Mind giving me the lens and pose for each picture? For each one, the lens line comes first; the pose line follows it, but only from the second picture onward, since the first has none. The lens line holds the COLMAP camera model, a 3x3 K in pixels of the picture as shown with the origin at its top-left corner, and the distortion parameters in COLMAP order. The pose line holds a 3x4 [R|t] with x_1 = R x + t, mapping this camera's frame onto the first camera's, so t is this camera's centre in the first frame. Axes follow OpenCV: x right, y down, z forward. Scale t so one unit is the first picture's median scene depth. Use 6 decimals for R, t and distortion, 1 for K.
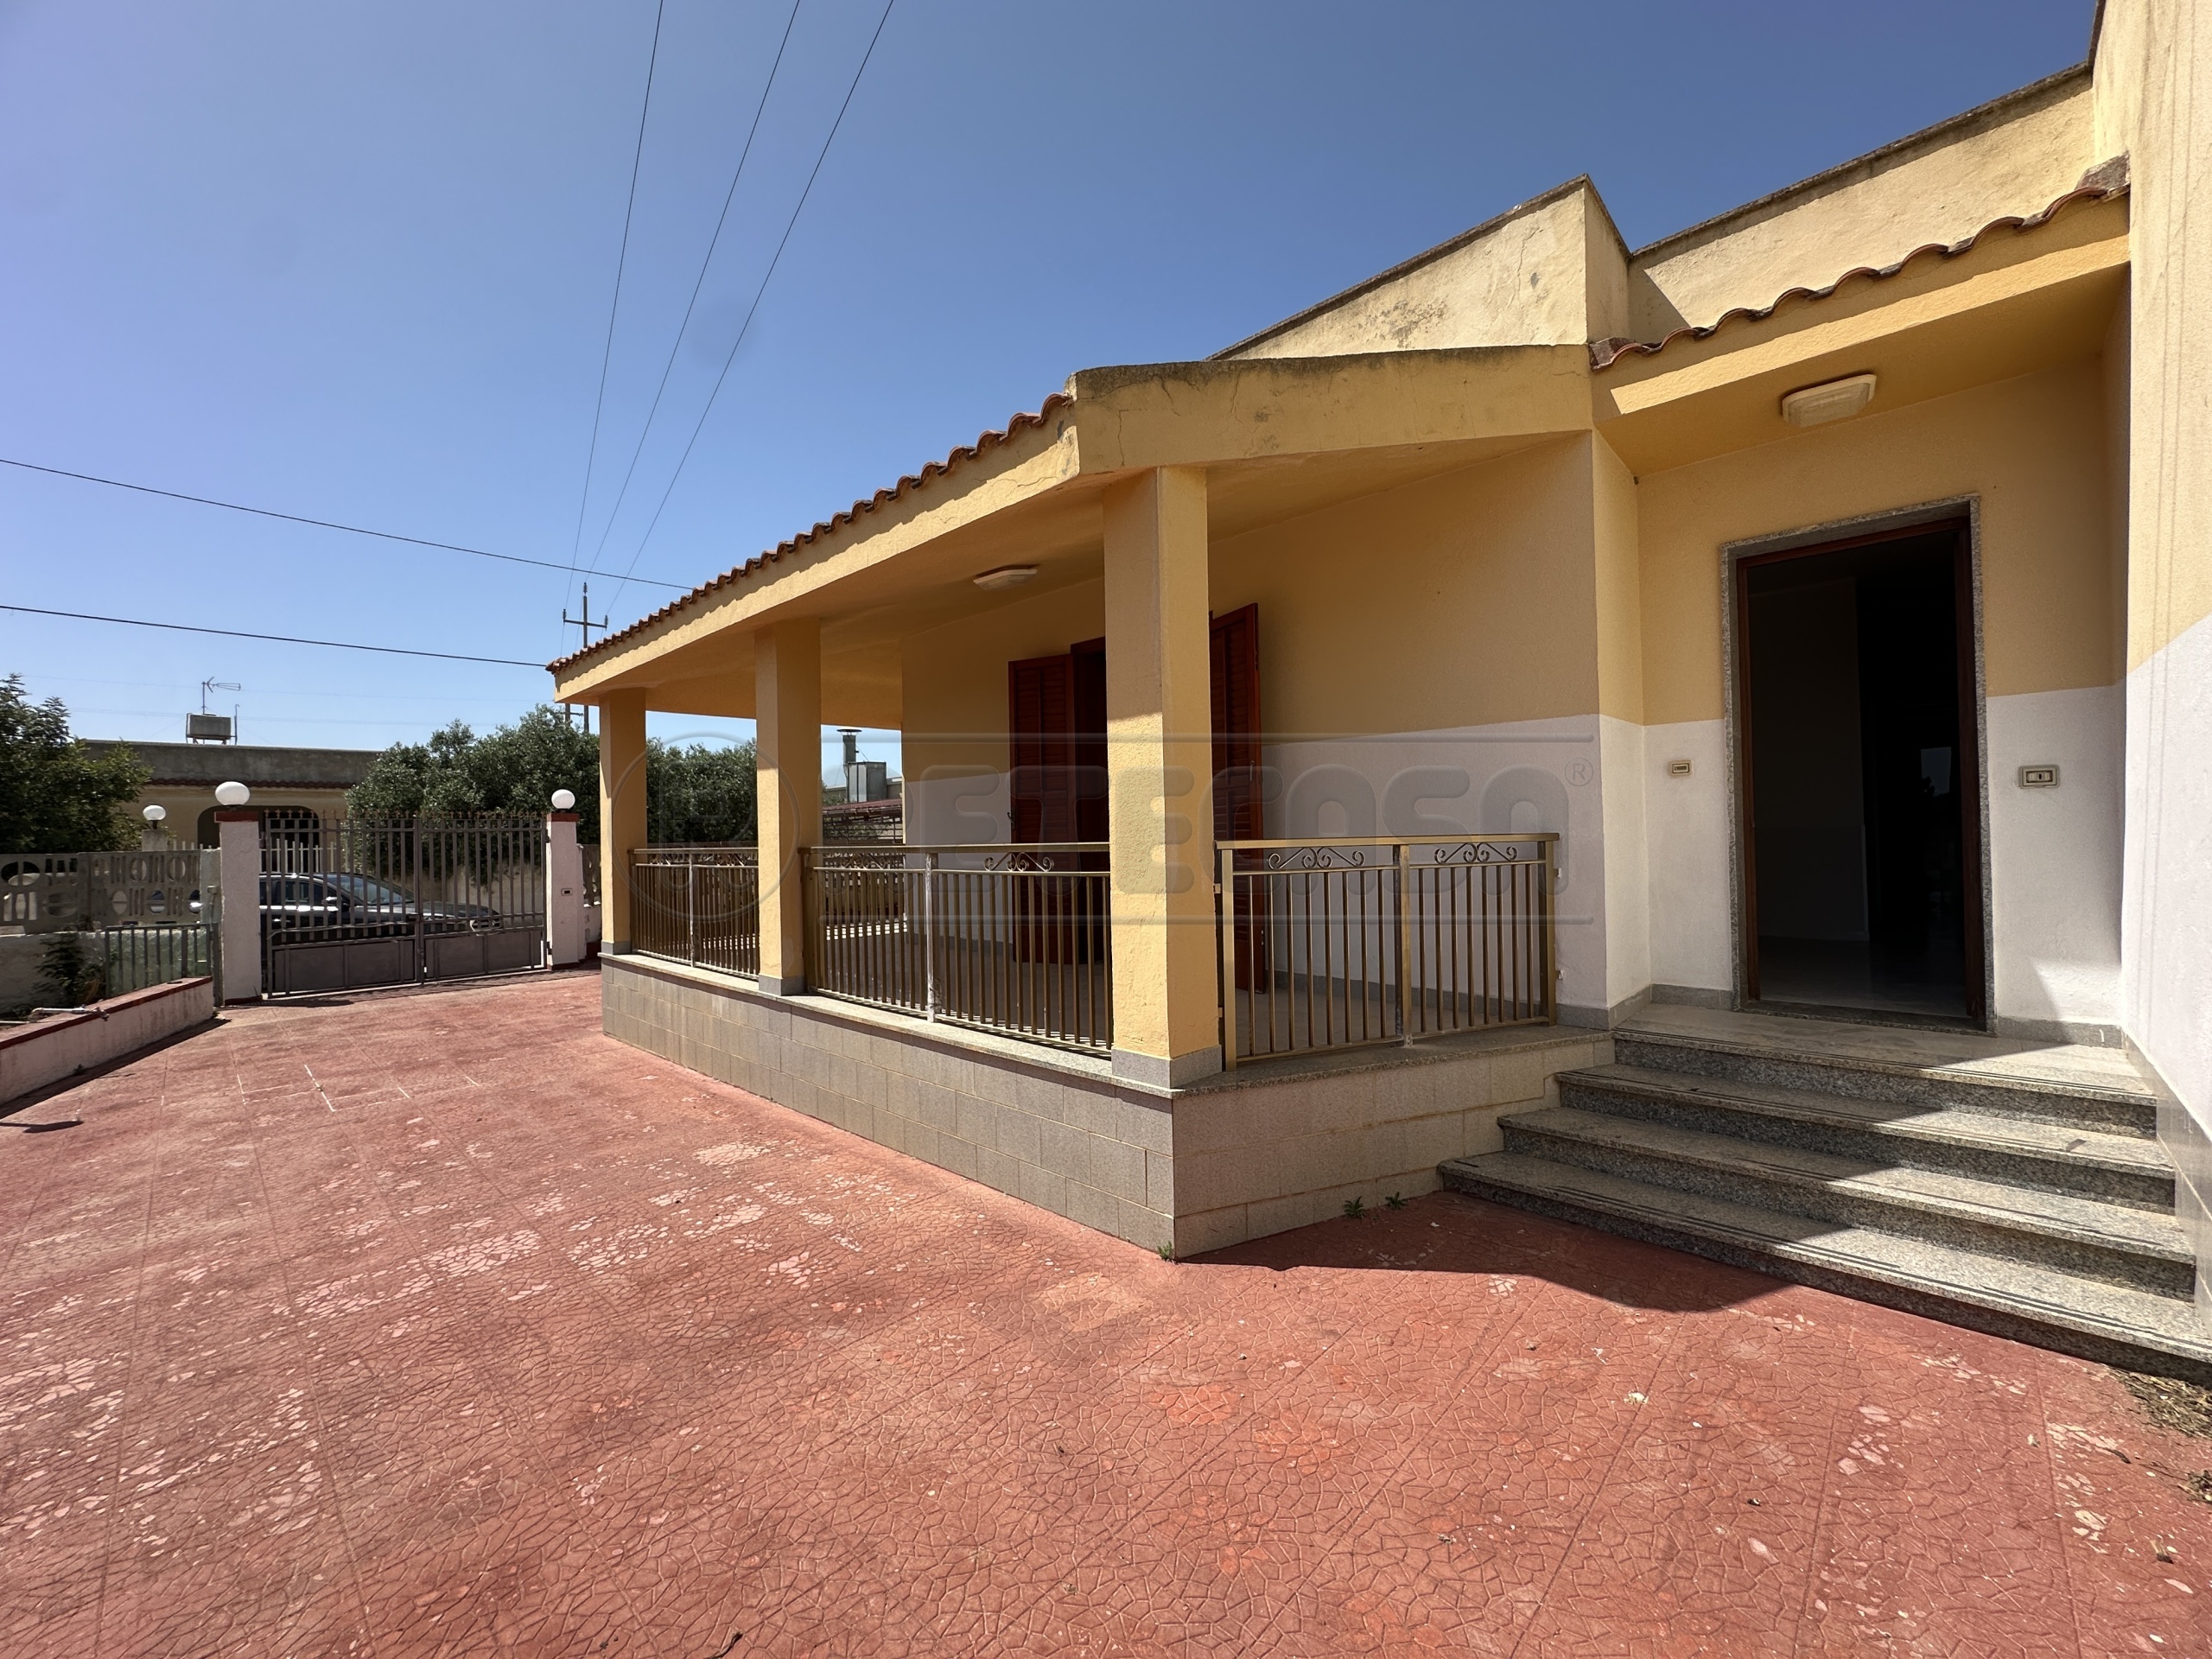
lens RADIAL K [[878.8, 0, 1105.9], [0, 878.8, 826.0], [0, 0, 1]] dist [-0.005513, 0.000912]
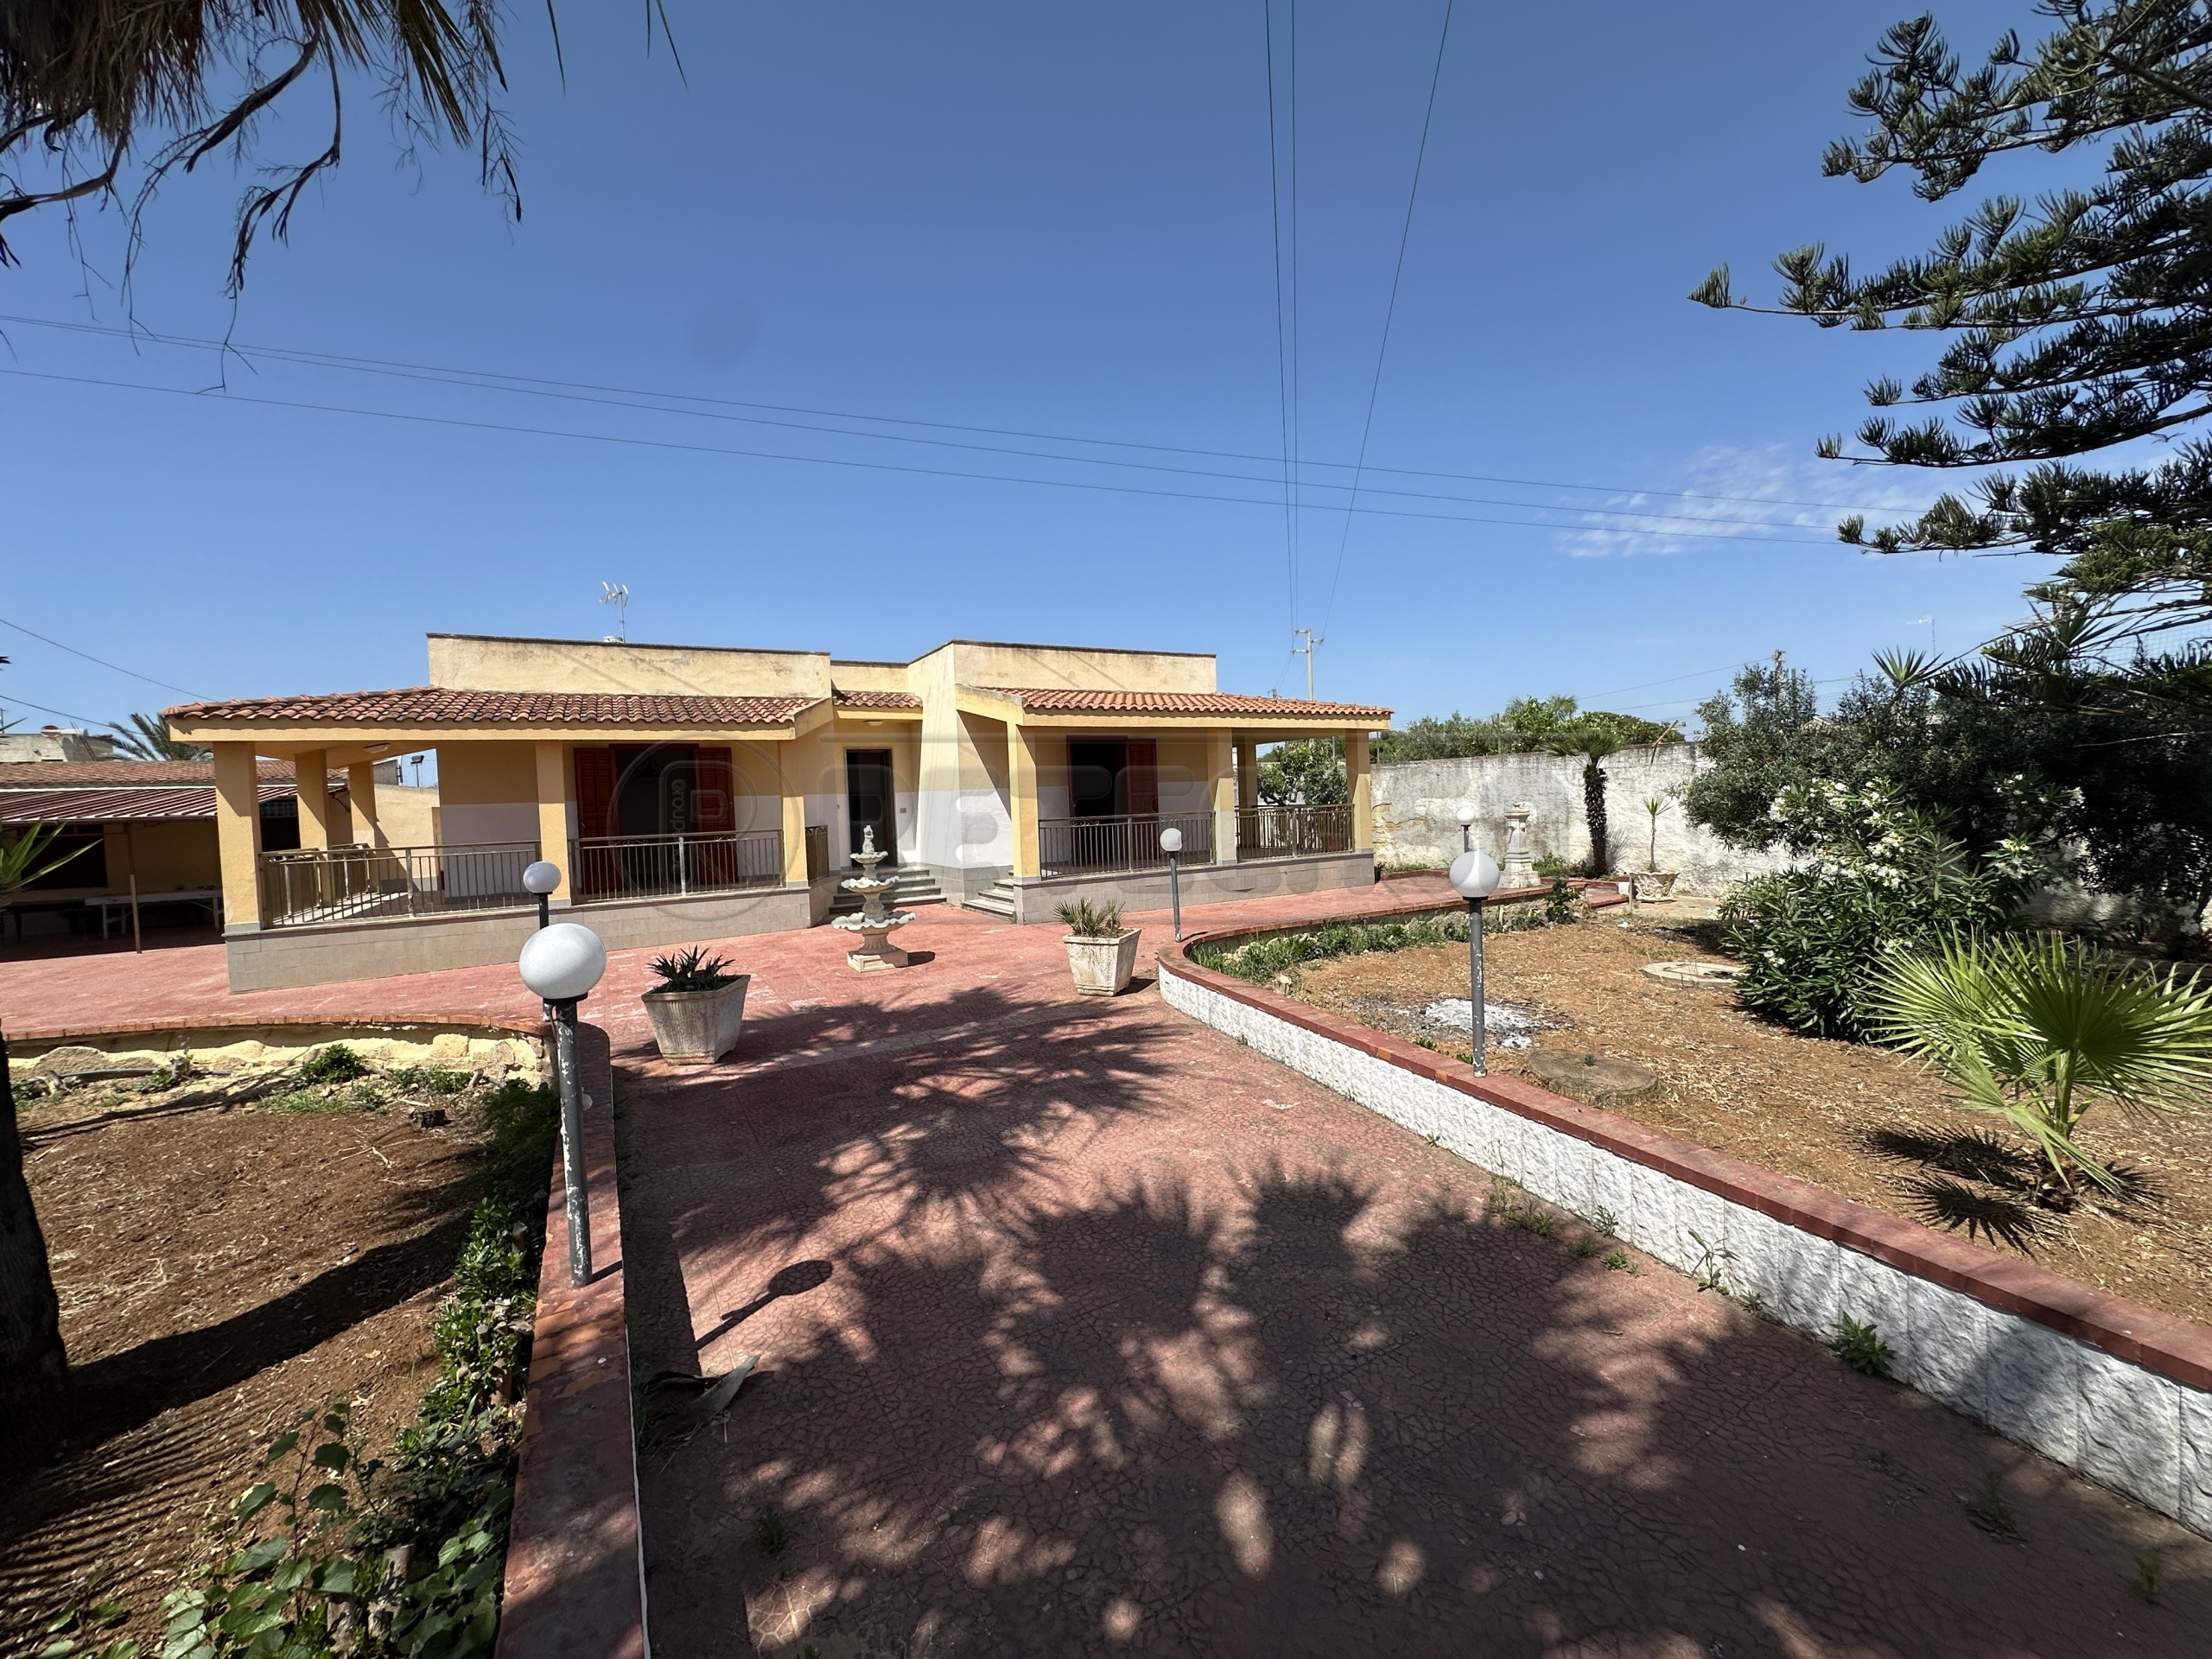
lens RADIAL K [[878.8, 0, 1104.1], [0, 878.8, 831.2], [0, 0, 1]] dist [-0.005513, 0.000912]
pose [[0.301225, -0.027424, 0.953158, -2.902546], [0.021778, 0.999523, 0.021876, -0.021648], [-0.953304, 0.014169, 0.301679, -1.350758]]
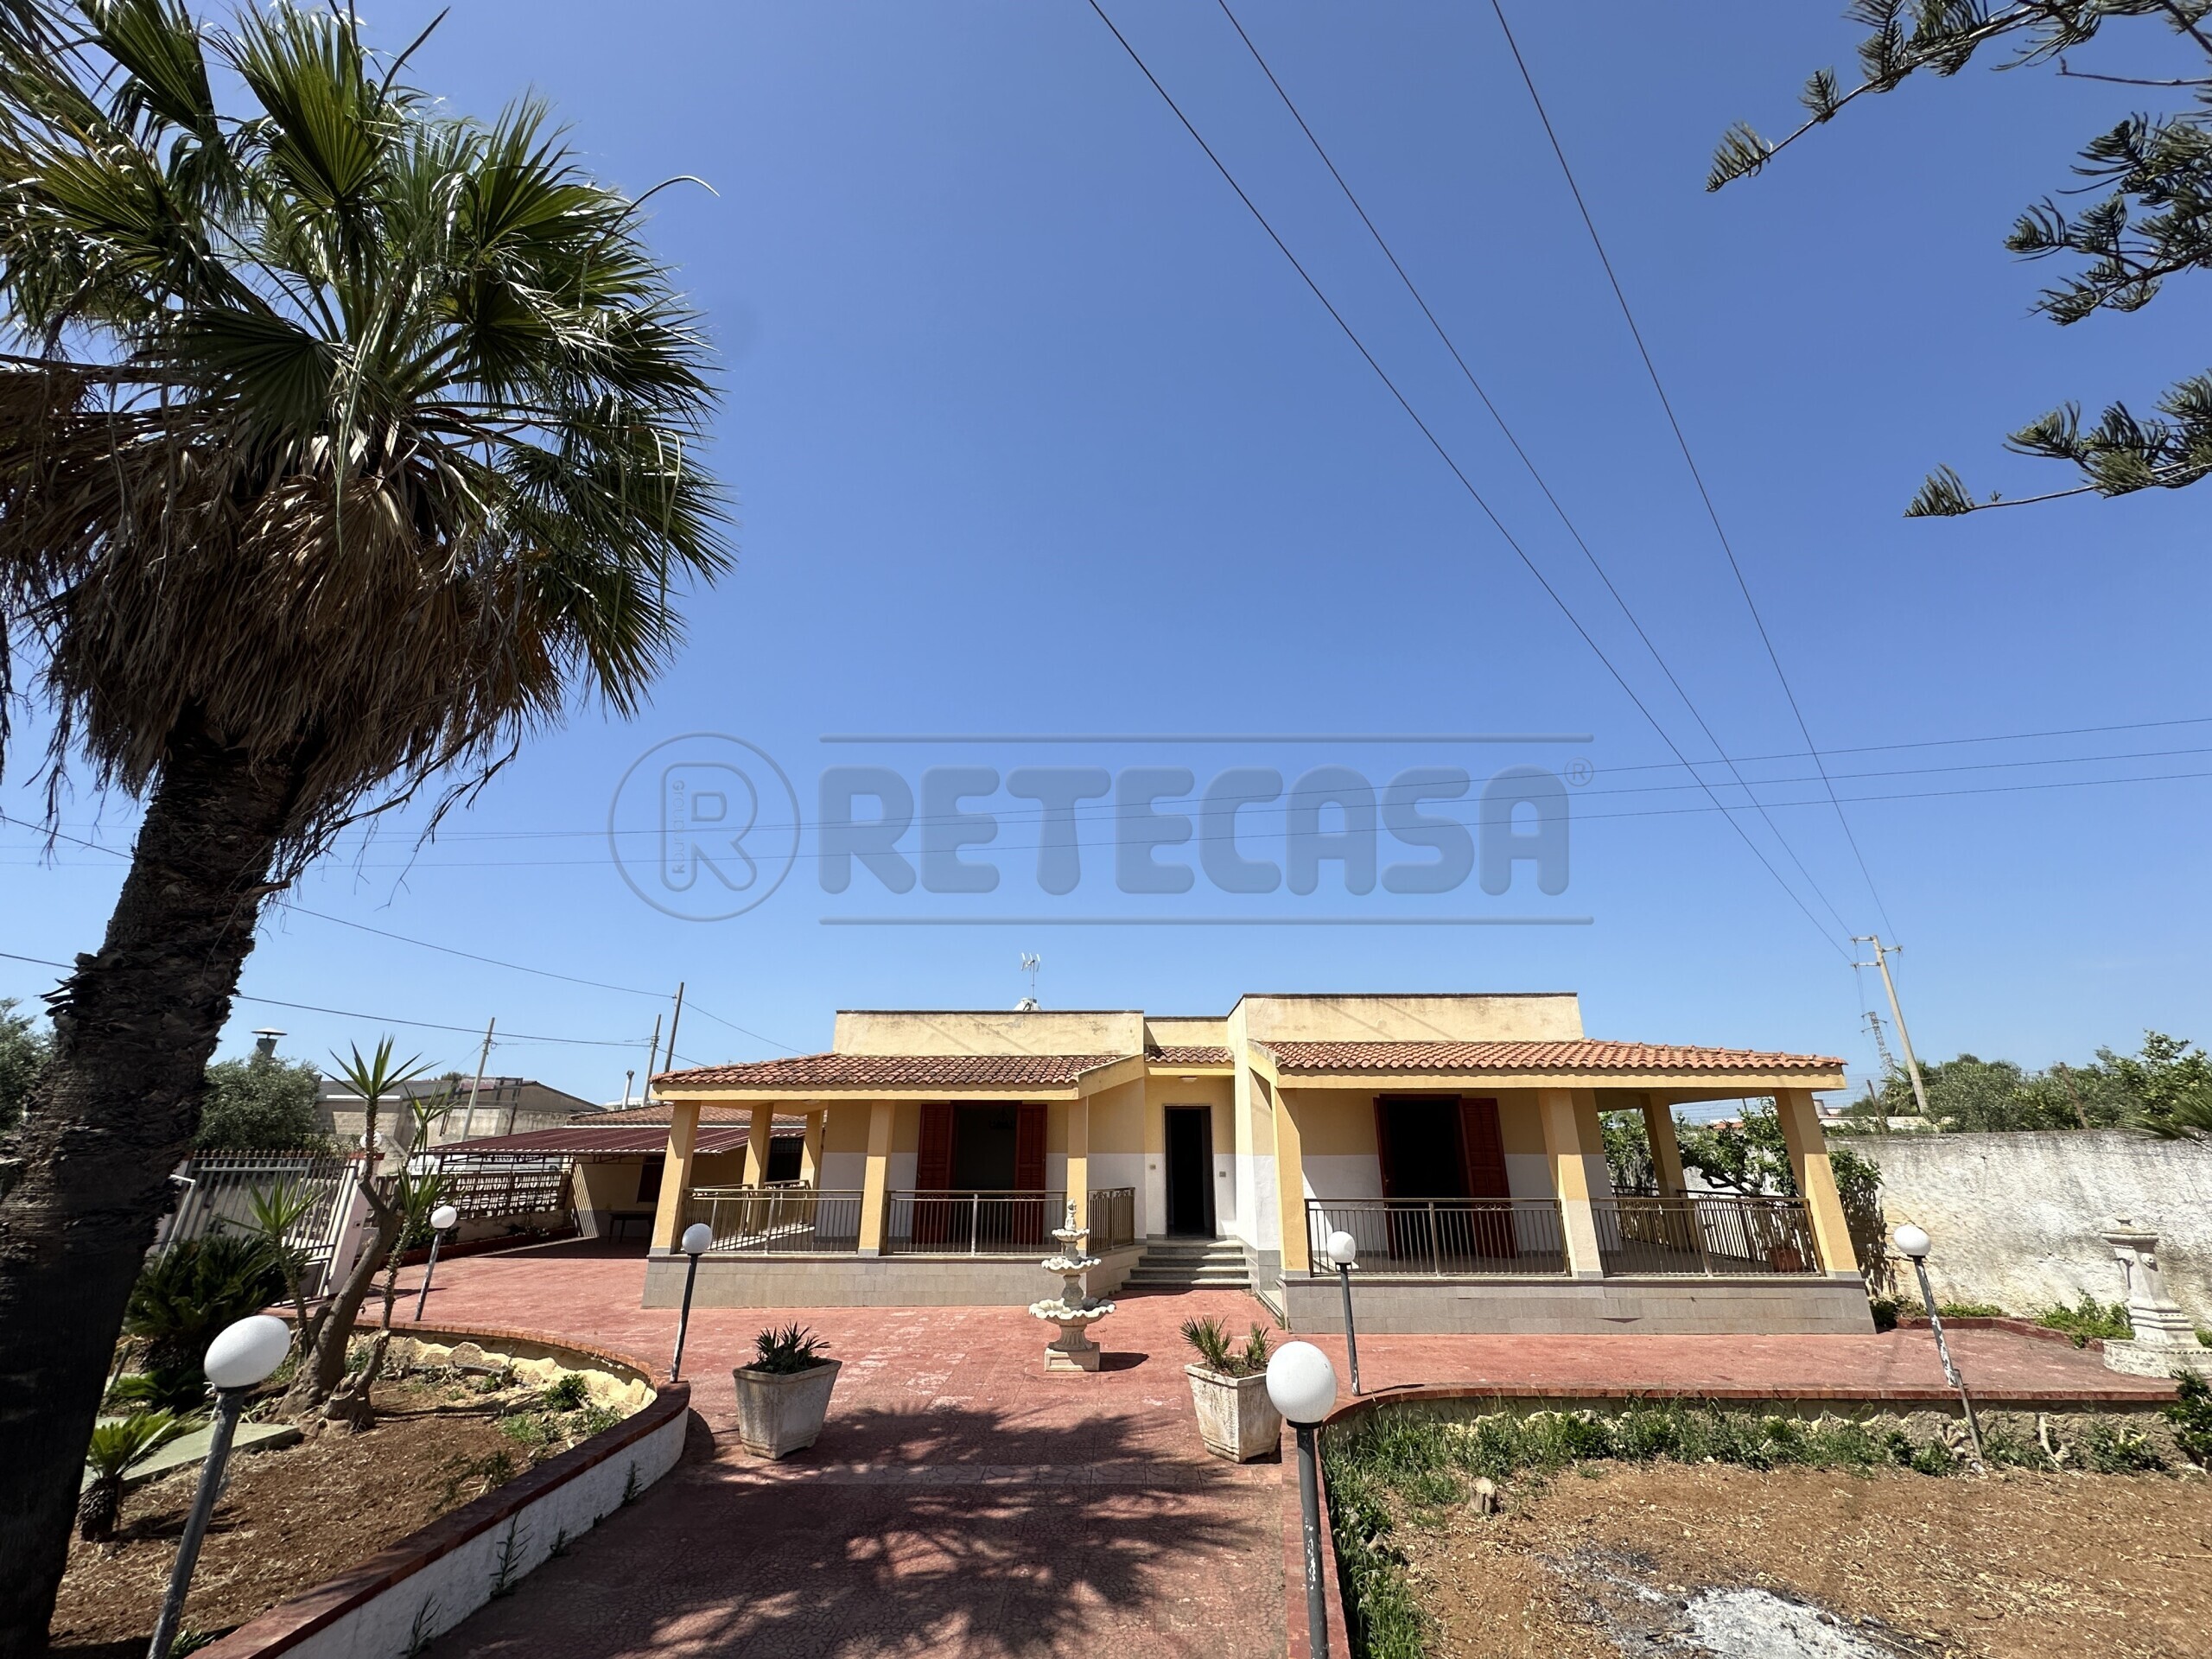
lens RADIAL K [[878.8, 0, 1103.9], [0, 878.8, 828.0], [0, 0, 1]] dist [-0.005513, 0.000912]
pose [[0.744780, 0.251752, 0.617999, -2.394535], [-0.023548, 0.935444, -0.352690, -0.106089], [-0.666894, 0.248124, 0.702629, -2.008327]]
